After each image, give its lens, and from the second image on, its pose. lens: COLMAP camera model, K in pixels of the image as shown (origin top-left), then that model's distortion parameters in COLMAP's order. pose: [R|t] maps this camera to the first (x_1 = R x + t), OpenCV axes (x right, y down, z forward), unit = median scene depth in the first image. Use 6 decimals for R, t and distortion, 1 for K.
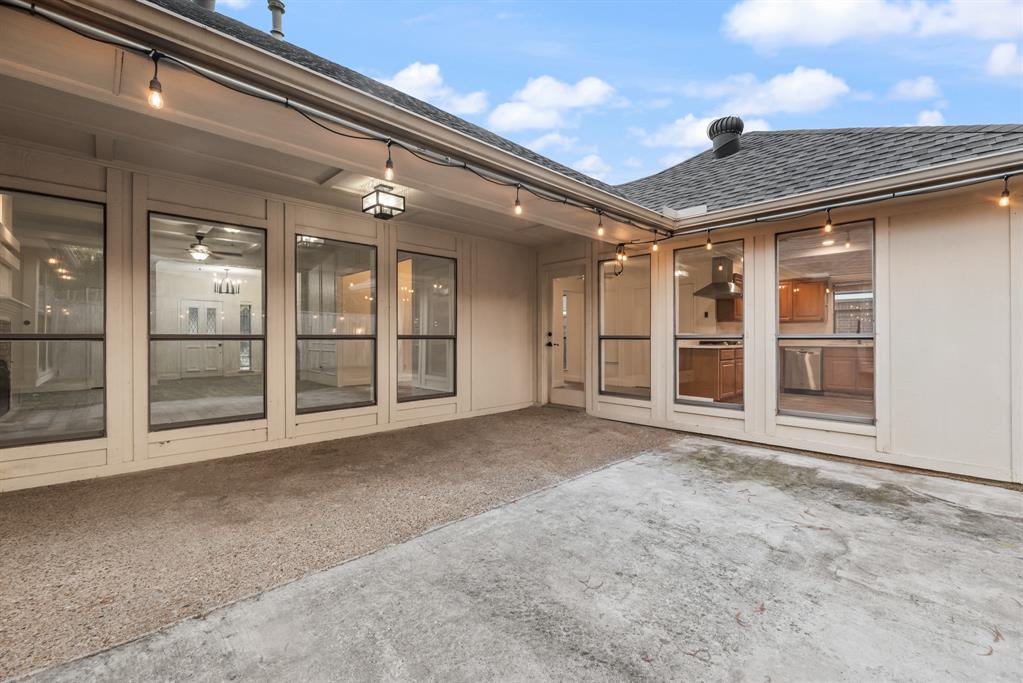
lens RADIAL K [[417.8, 0, 508.5], [0, 417.8, 339.8], [0, 0, 1]] dist [-0.001516, 0.000013]
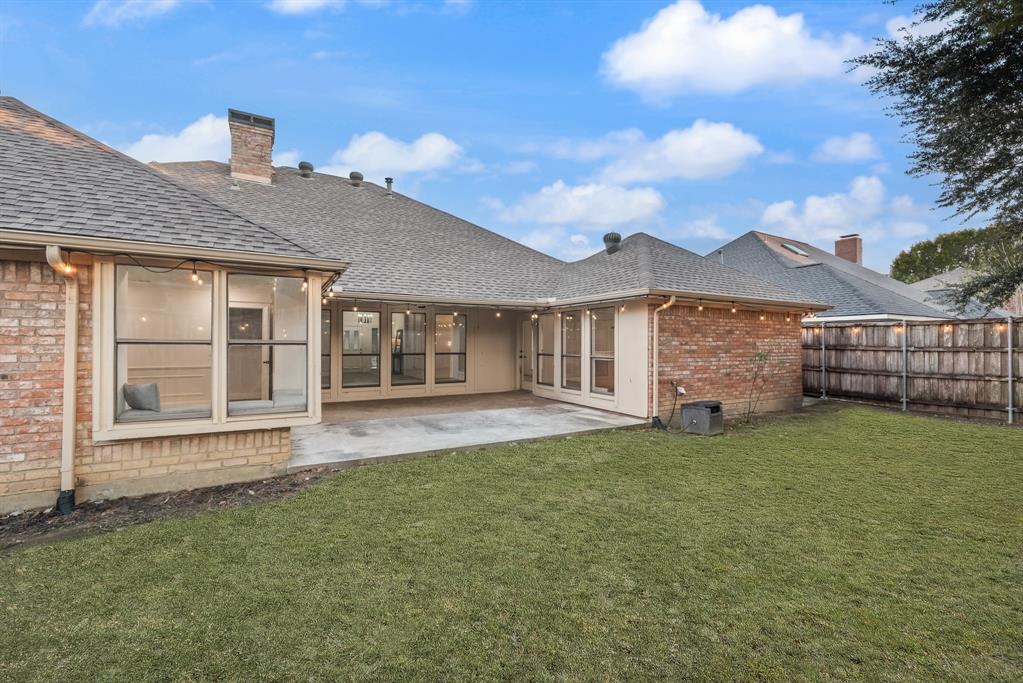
lens RADIAL K [[417.8, 0, 512.0], [0, 417.8, 339.5], [0, 0, 1]] dist [-0.001516, 0.000013]
pose [[0.968967, 0.003526, -0.247164, 0.574123], [-0.006580, 0.999912, -0.011530, -0.049441], [0.247102, 0.012799, 0.968905, -0.879498]]
